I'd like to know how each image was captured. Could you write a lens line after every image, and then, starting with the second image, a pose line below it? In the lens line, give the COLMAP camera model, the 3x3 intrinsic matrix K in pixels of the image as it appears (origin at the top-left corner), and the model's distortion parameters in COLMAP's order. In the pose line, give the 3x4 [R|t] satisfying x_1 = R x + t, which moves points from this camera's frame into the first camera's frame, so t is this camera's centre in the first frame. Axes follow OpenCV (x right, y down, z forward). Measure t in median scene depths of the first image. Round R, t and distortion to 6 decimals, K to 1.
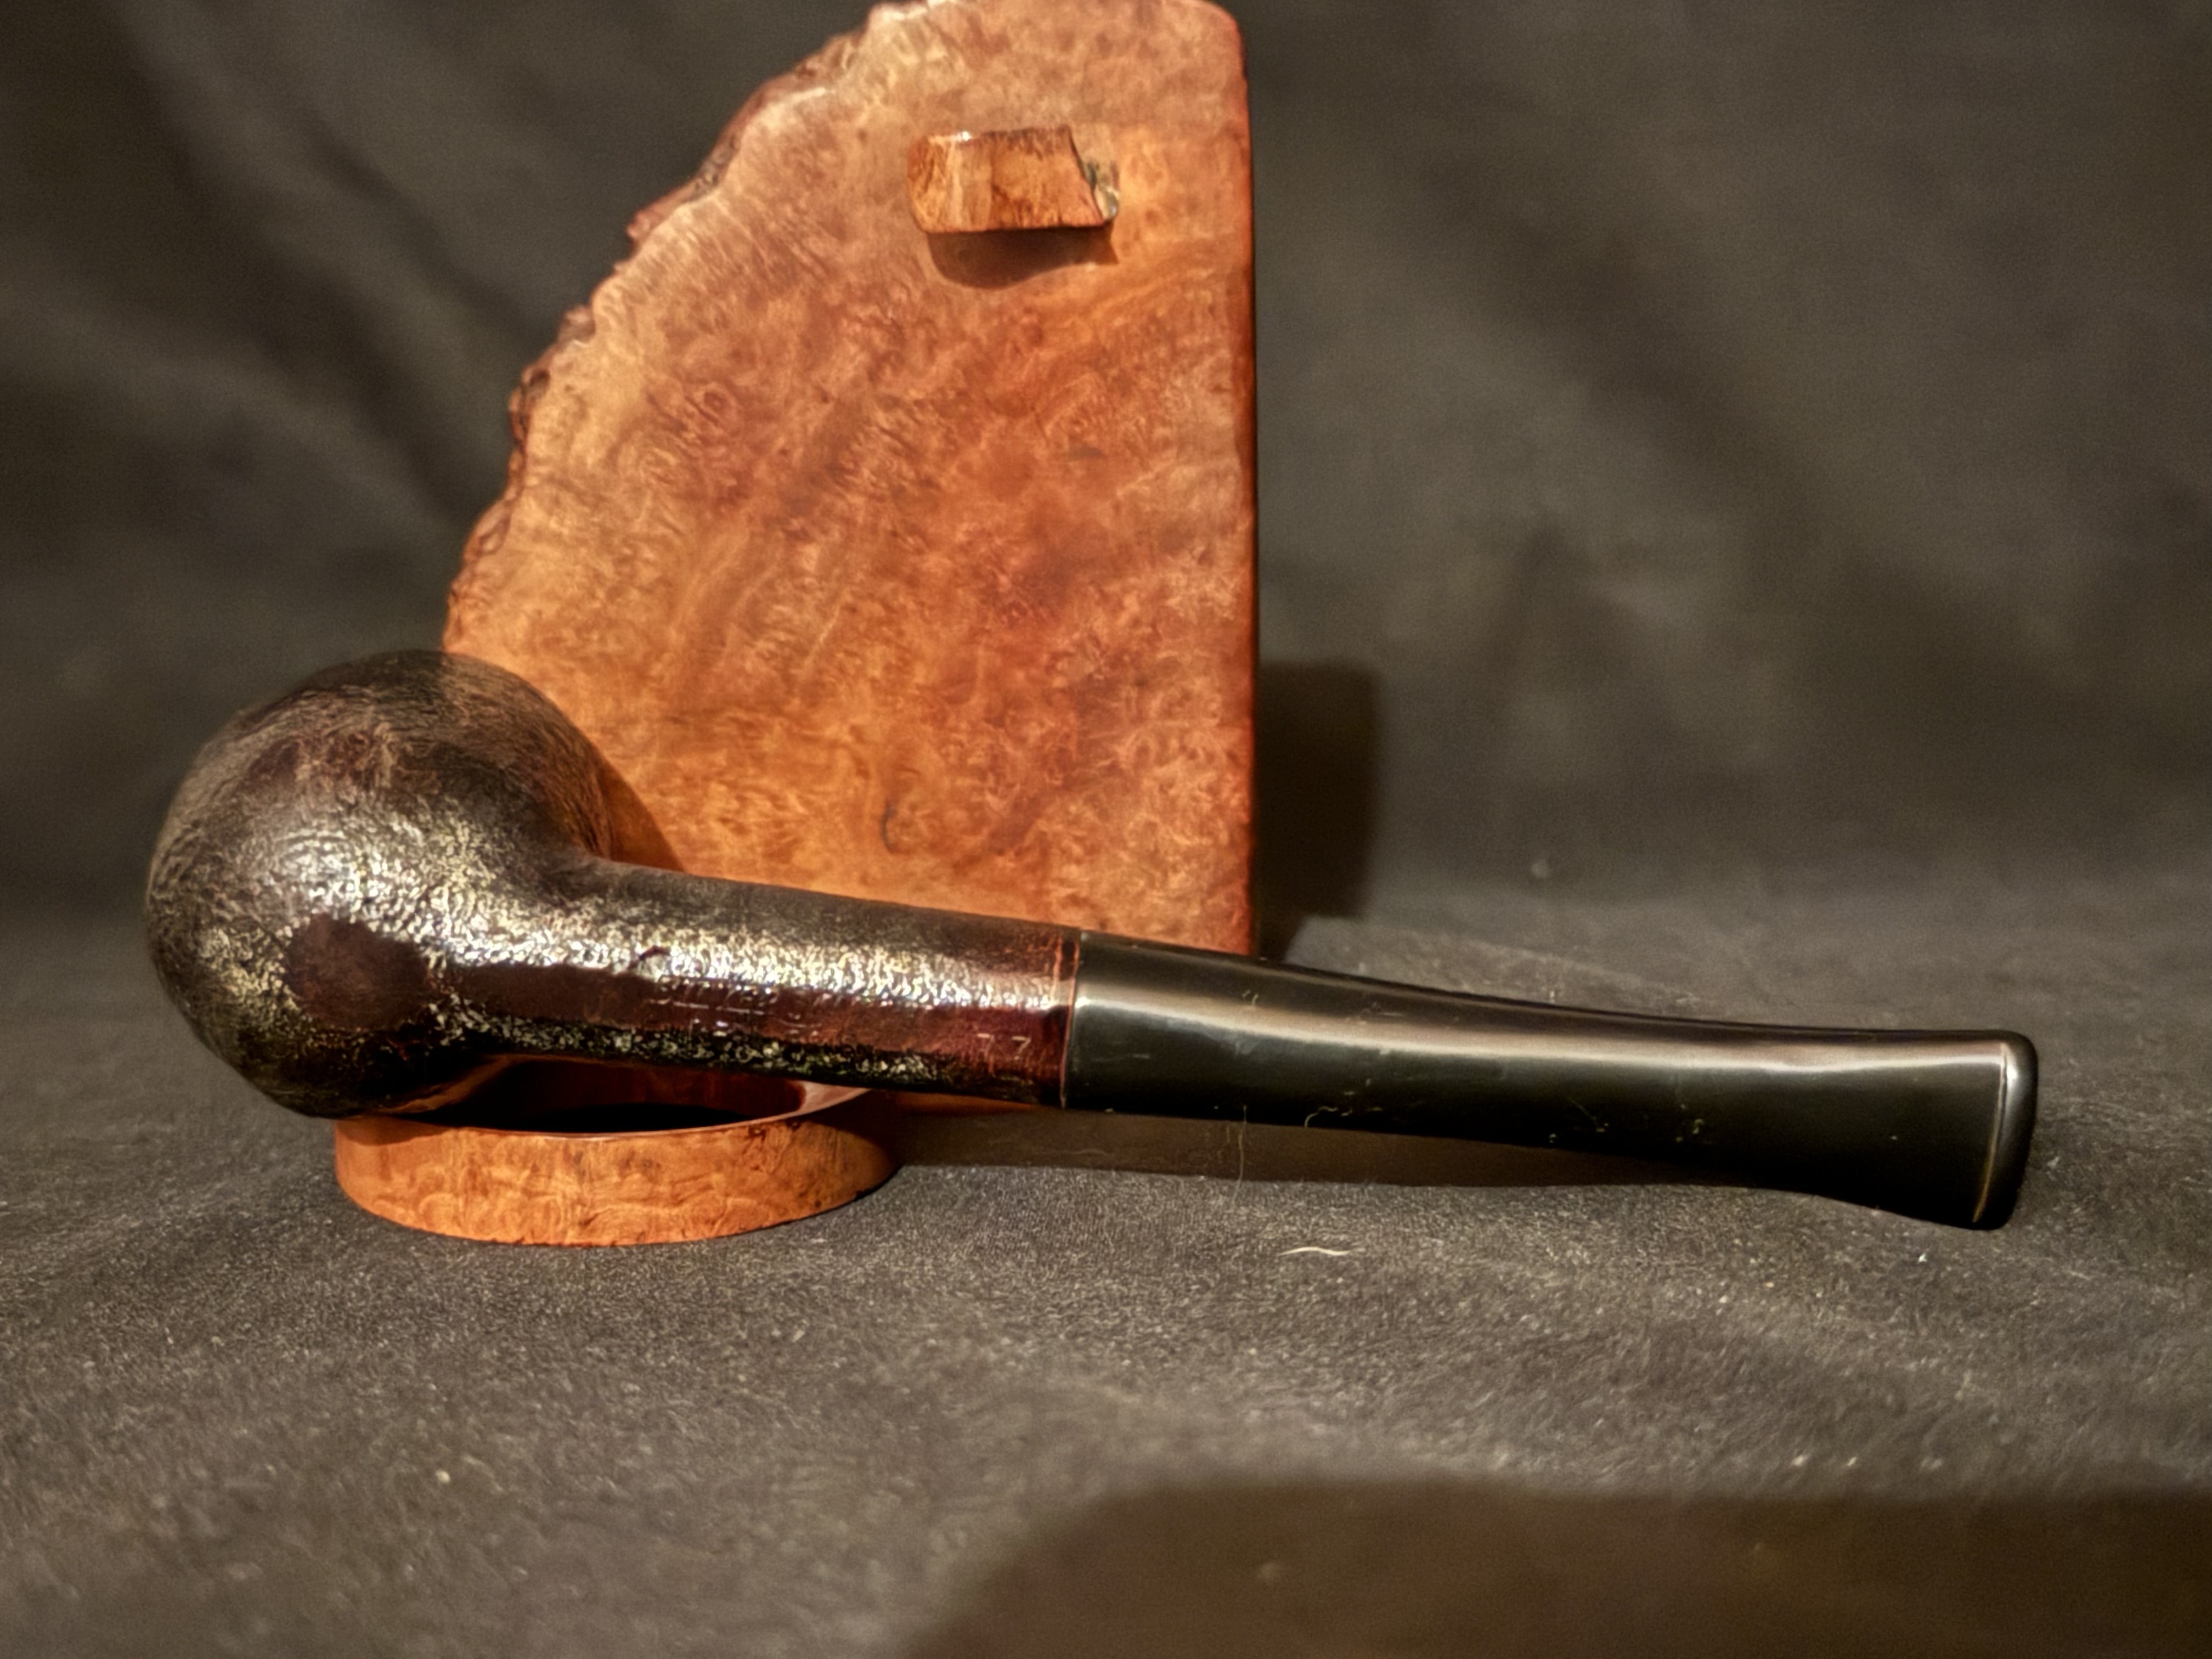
lens RADIAL K [[3022.8, 0, 1108.0], [0, 3022.8, 821.3], [0, 0, 1]] dist [0.085817, 0.000000]
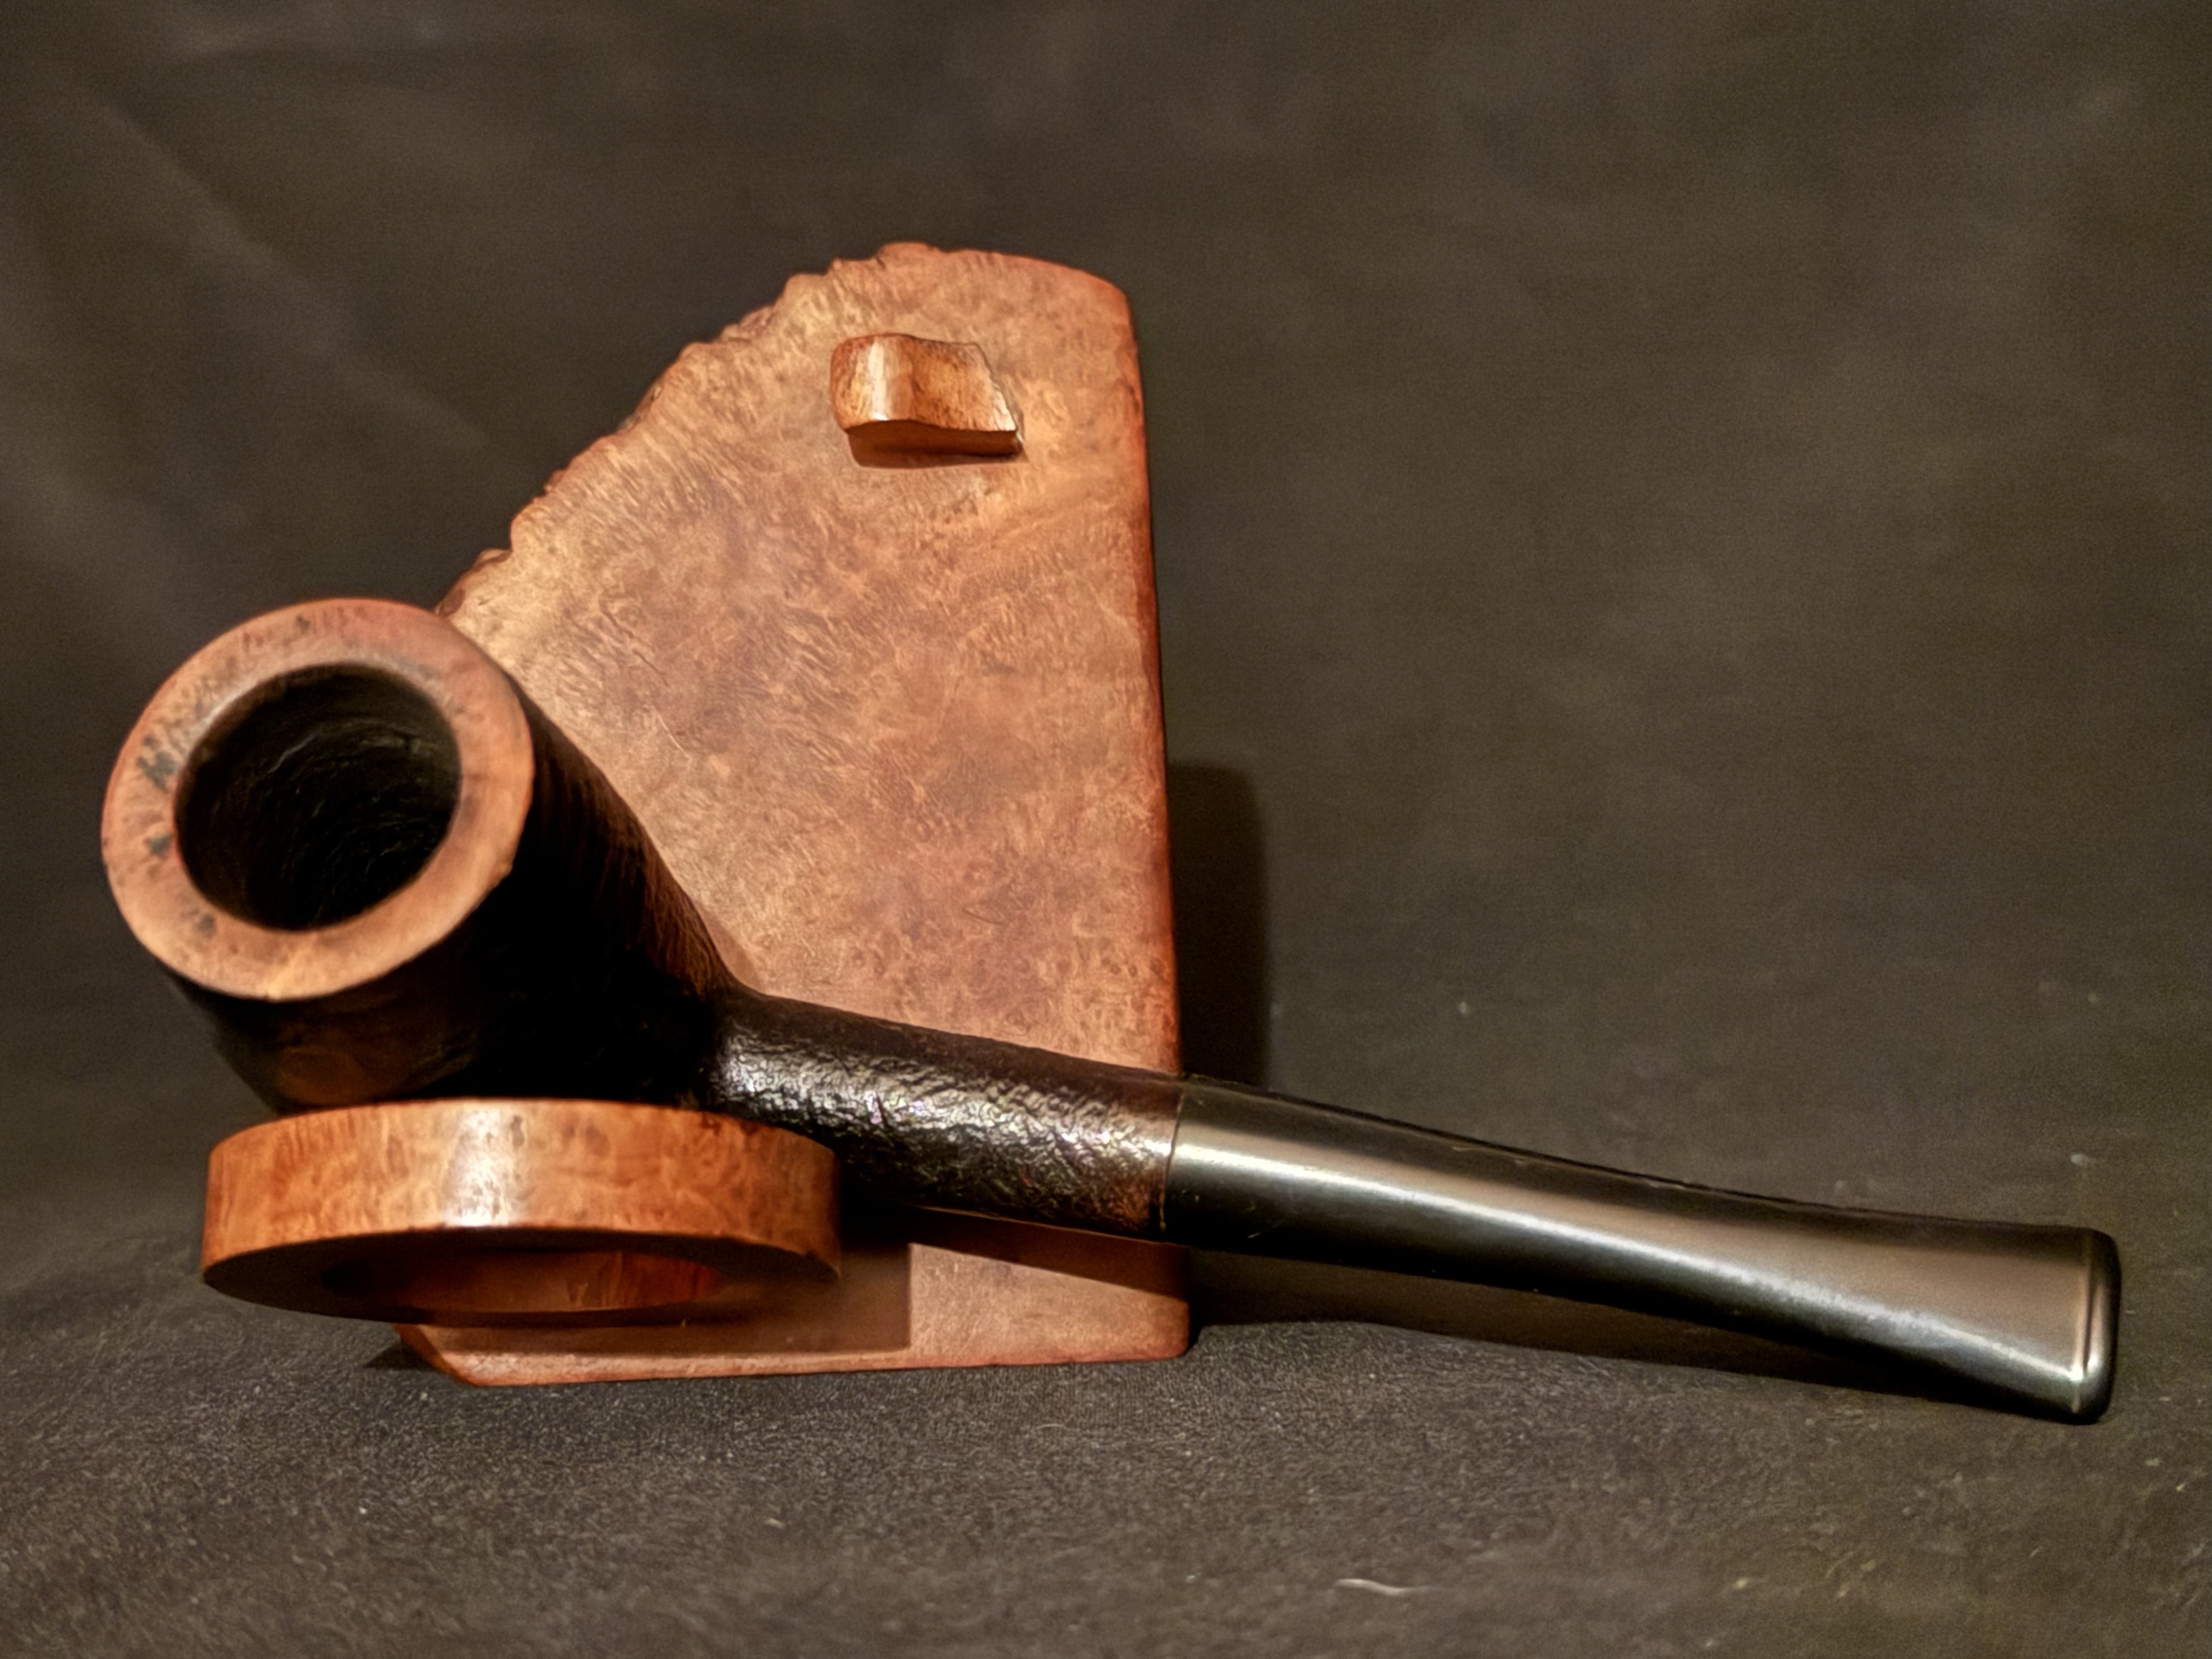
lens RADIAL K [[3022.8, 0, 1097.4], [0, 3022.8, 840.5], [0, 0, 1]] dist [0.085817, 0.000000]
pose [[0.992781, -0.005138, 0.119830, -0.097185], [0.060818, 0.882683, -0.466018, 0.407812], [-0.103378, 0.469942, 0.876623, 0.137466]]
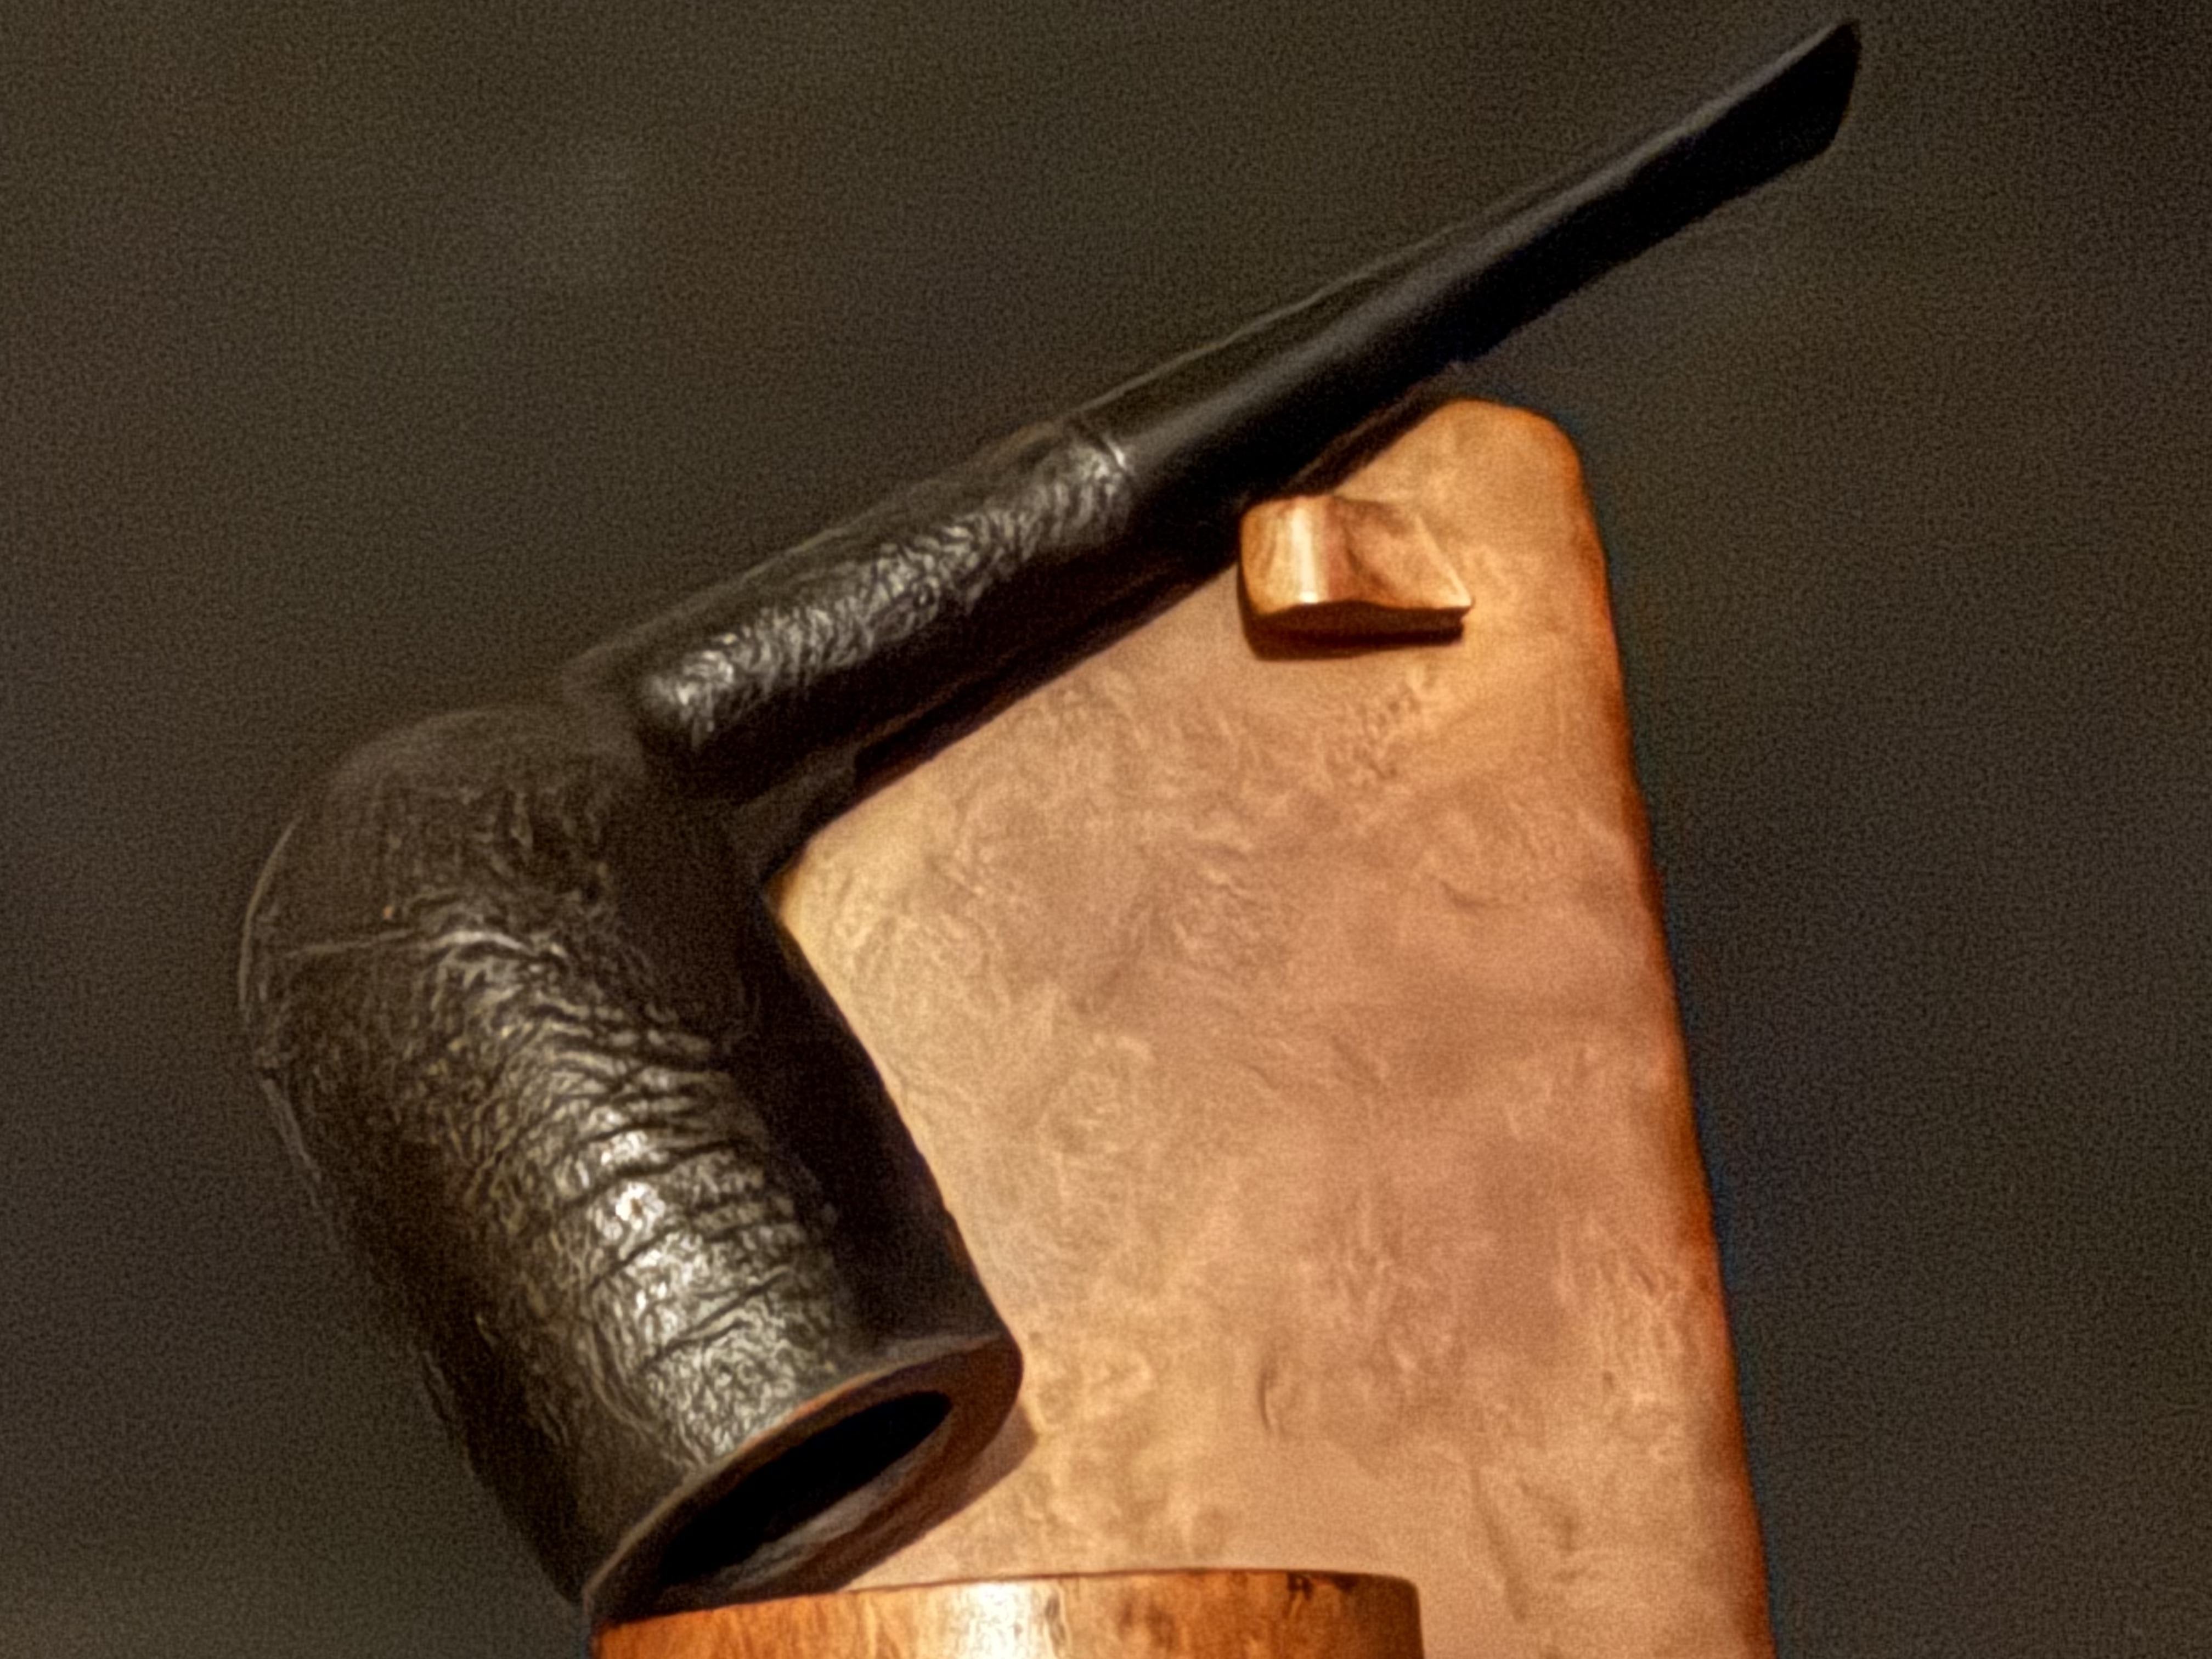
lens RADIAL K [[2847.3, 0, 1008.3], [0, 2847.3, 843.6], [0, 0, 1]] dist [0.038480, 0.000000]
pose [[0.993424, -0.047596, 0.104131, -0.208896], [0.094733, 0.852470, -0.514121, 0.246393], [-0.064298, 0.520604, 0.851373, 0.356741]]
